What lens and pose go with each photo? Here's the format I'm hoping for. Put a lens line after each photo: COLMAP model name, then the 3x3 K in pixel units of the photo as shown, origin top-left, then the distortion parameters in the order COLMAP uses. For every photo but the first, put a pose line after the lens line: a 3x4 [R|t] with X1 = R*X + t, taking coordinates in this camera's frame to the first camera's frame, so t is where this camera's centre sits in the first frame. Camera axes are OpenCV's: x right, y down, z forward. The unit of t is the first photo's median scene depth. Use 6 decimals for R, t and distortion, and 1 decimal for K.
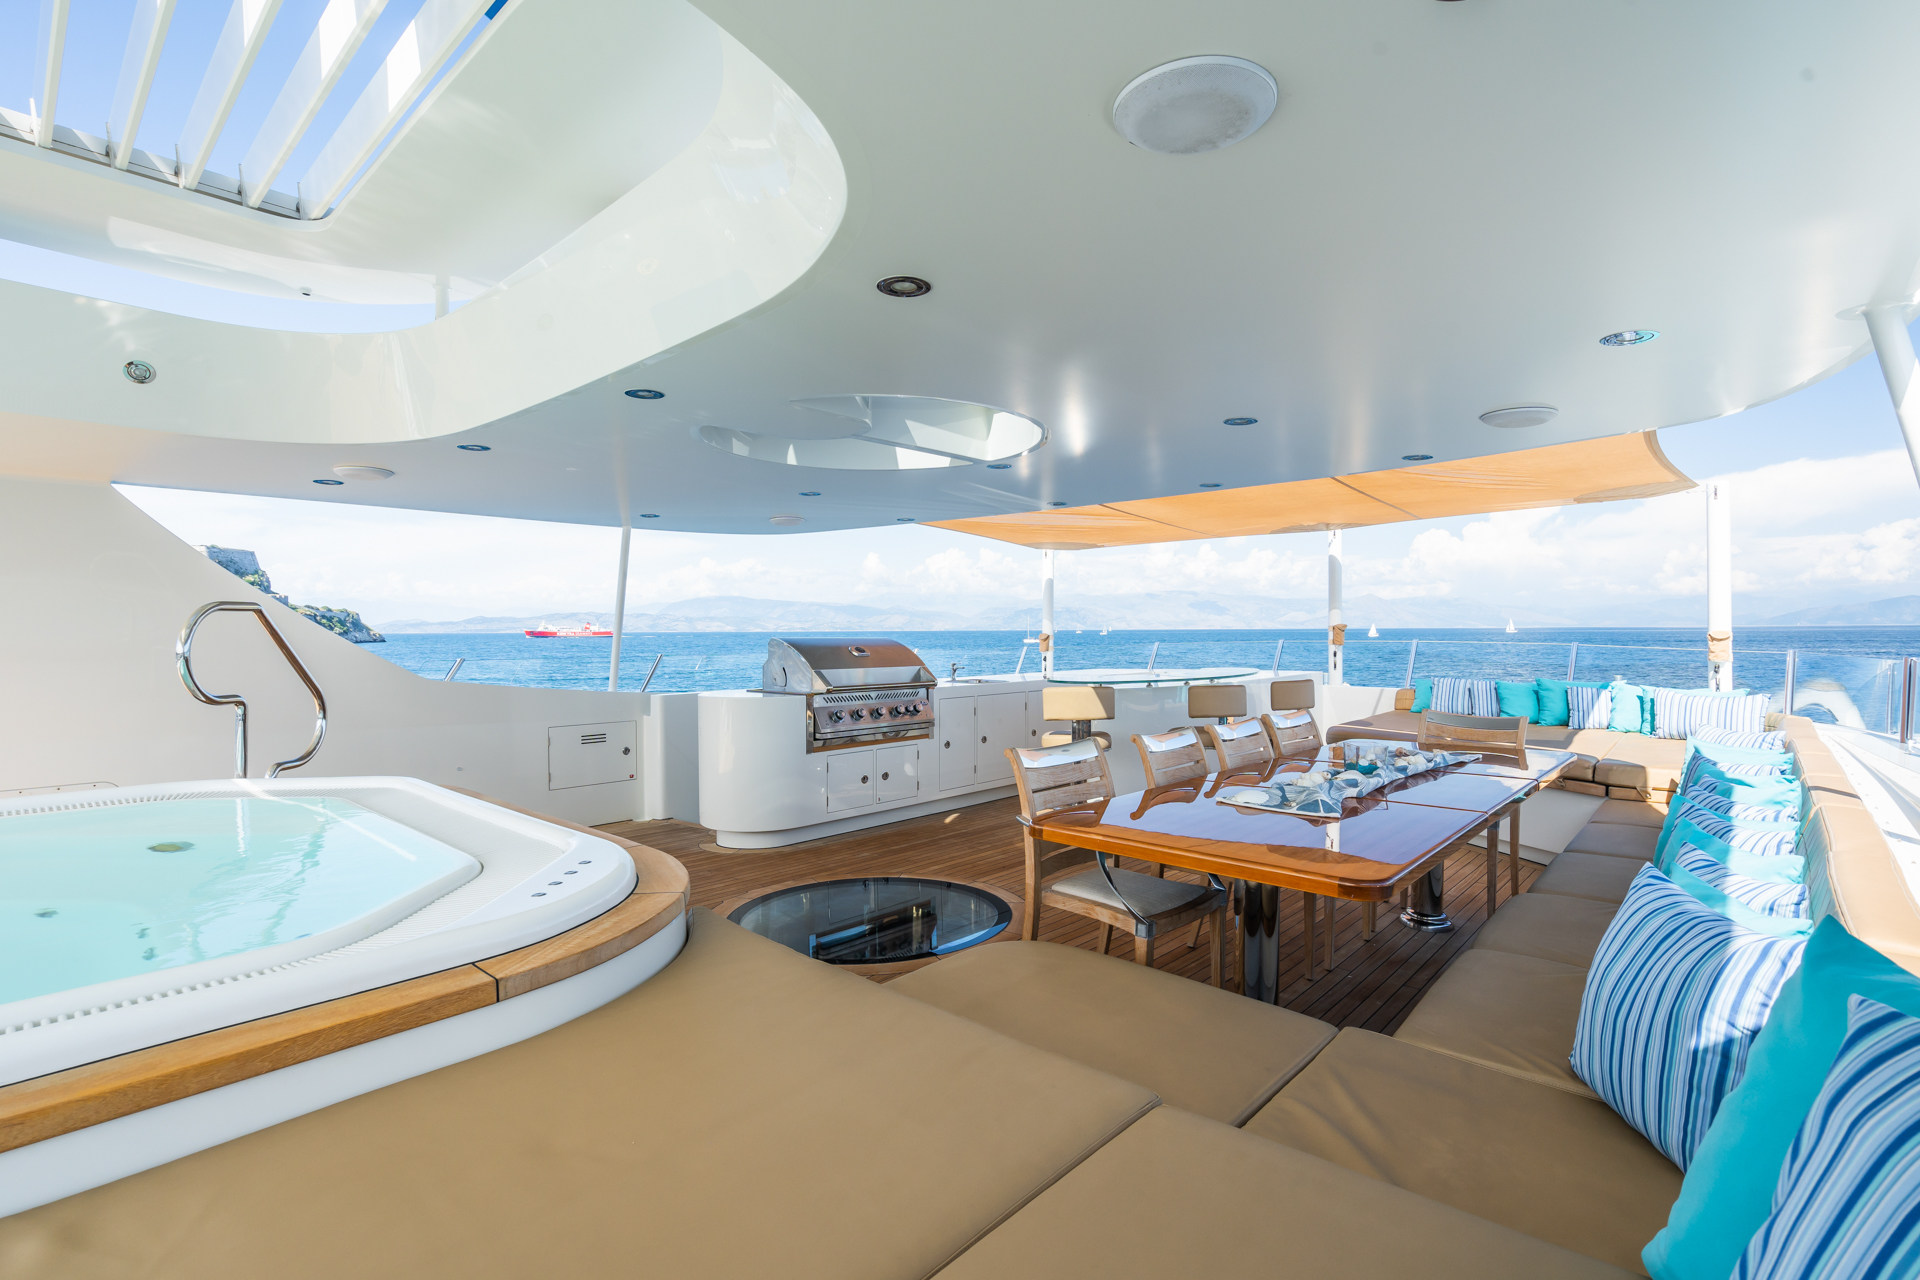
lens RADIAL K [[896.9, 0, 960.0], [0, 896.9, 640.0], [0, 0, 1]] dist [-0.015635, 0.000145]
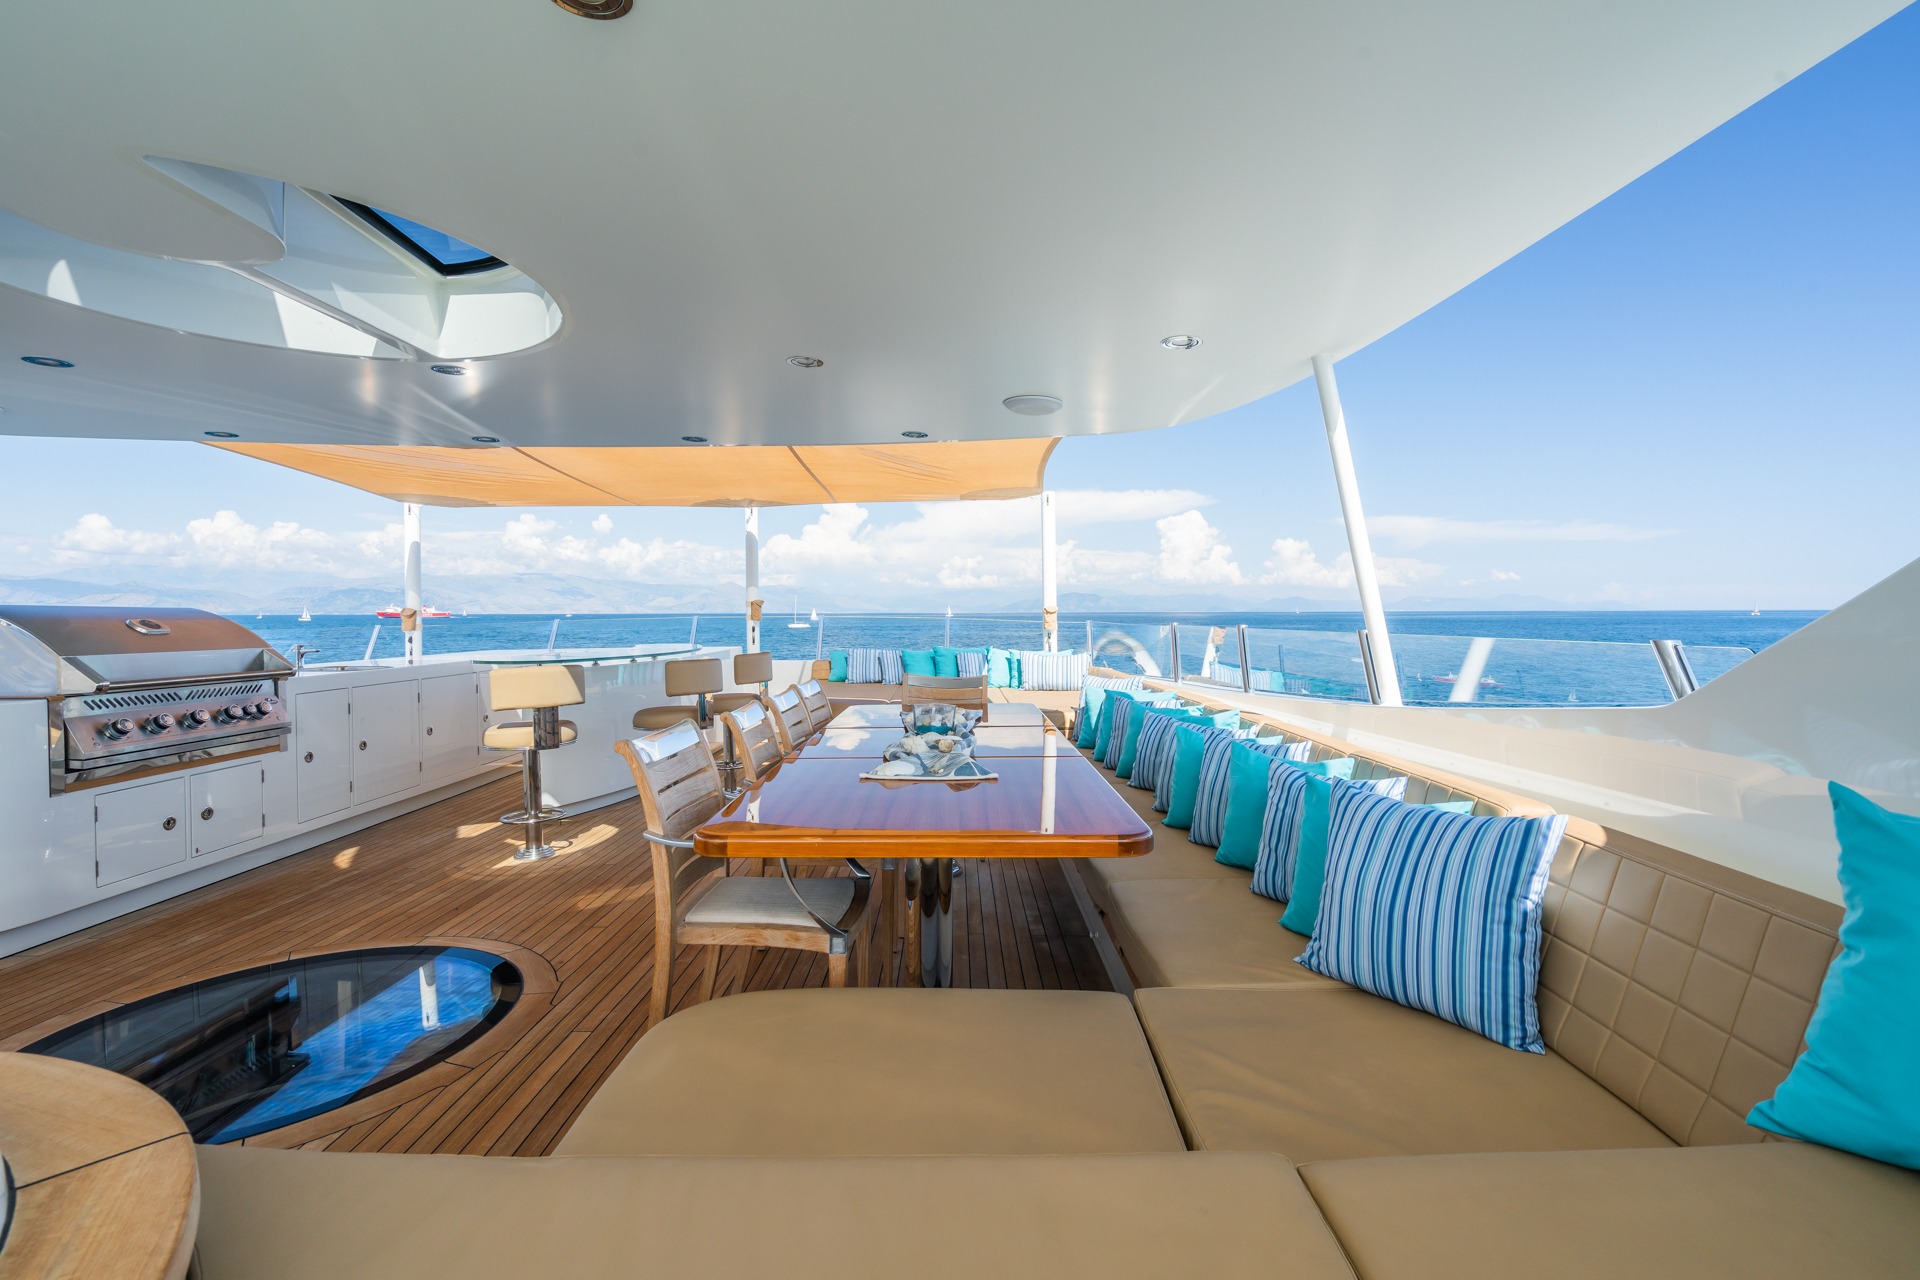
lens RADIAL K [[864.5, 0, 973.4], [0, 864.5, 637.3], [0, 0, 1]] dist [-0.006068, 0.000007]
pose [[0.727453, -0.015687, 0.685979, -0.111361], [0.005714, 0.999842, 0.016805, 0.014178], [-0.686134, -0.008305, 0.727428, 0.156848]]
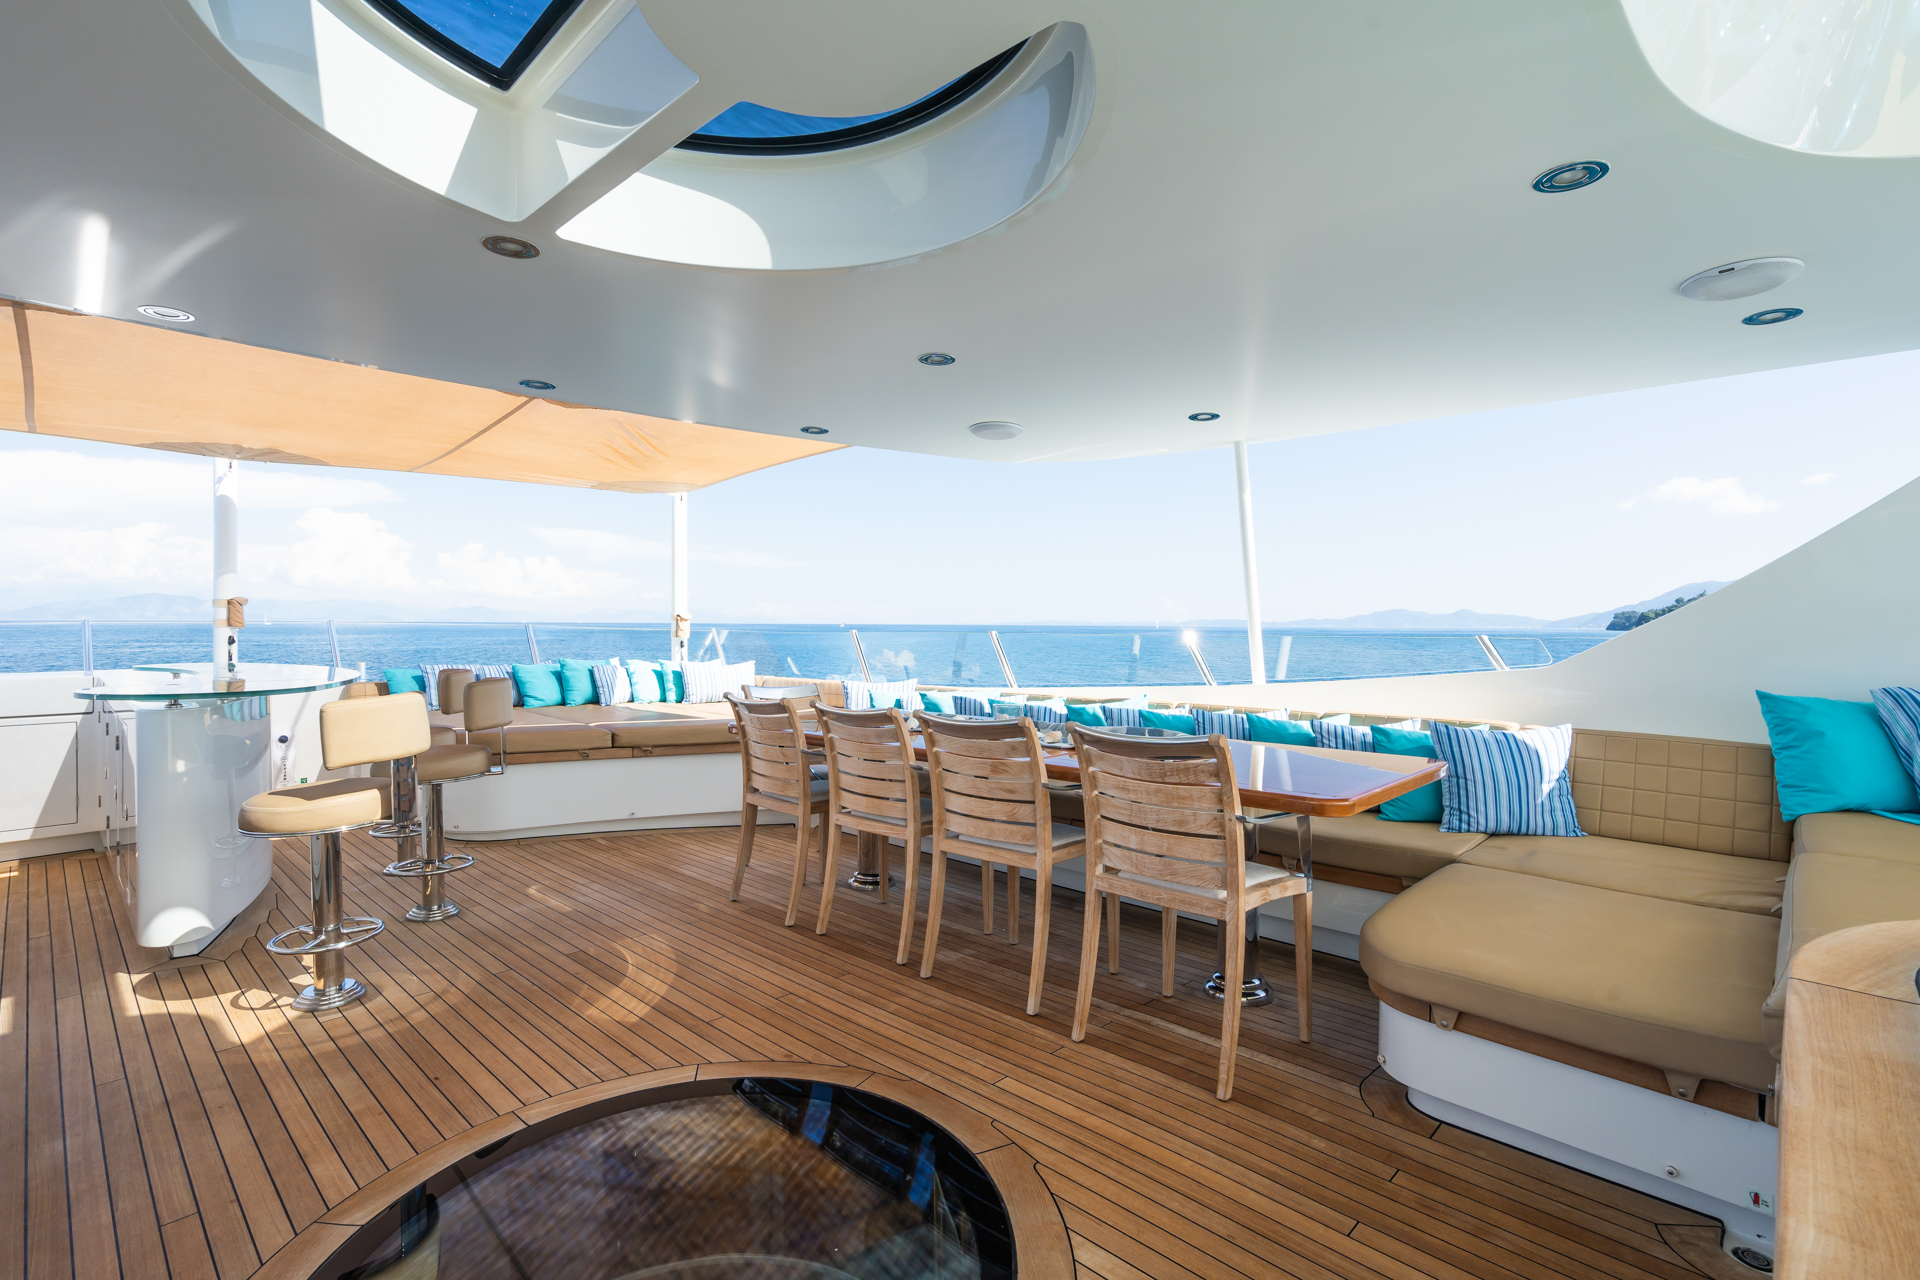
lens RADIAL K [[872.9, 0, 972.2], [0, 872.9, 641.7], [0, 0, 1]] dist [0.016314, 0.000083]
pose [[0.015533, -0.015824, 0.999754, -0.361313], [0.002850, 0.999871, 0.015782, 0.011373], [-0.999875, 0.002605, 0.015576, 0.616550]]
